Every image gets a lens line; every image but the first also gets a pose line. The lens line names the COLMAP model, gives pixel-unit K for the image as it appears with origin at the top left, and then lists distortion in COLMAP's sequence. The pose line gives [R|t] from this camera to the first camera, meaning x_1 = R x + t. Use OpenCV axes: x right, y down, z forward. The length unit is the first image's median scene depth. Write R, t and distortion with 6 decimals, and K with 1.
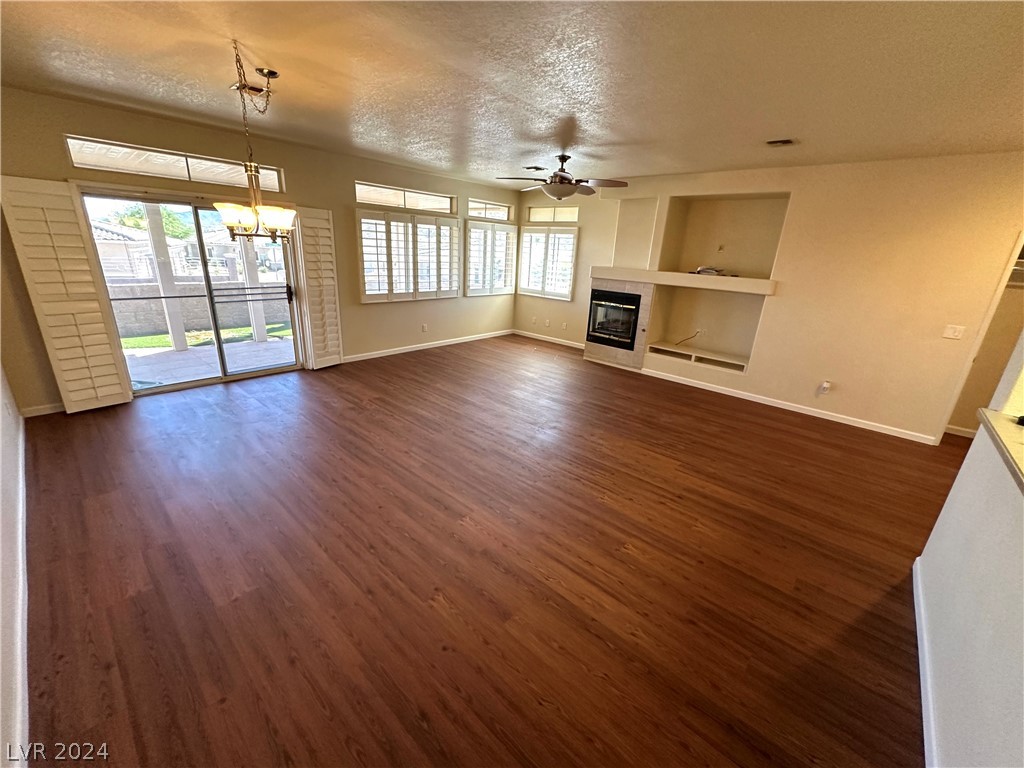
lens RADIAL K [[409.7, 0, 510.7], [0, 409.7, 384.1], [0, 0, 1]] dist [-0.000592, -0.000009]
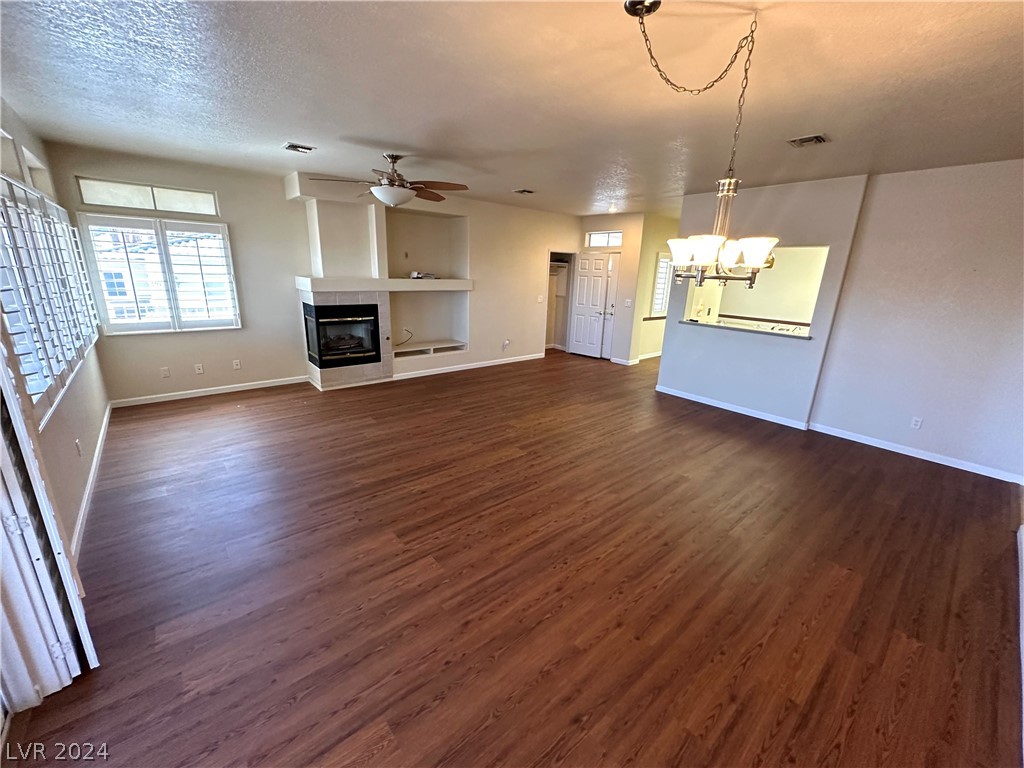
lens RADIAL K [[409.7, 0, 510.7], [0, 409.7, 384.1], [0, 0, 1]] dist [-0.000592, -0.000009]
pose [[0.136649, -0.314354, 0.939419, -0.728155], [0.287099, 0.920182, 0.266155, -0.251146], [-0.948104, 0.233337, 0.215993, 0.636128]]
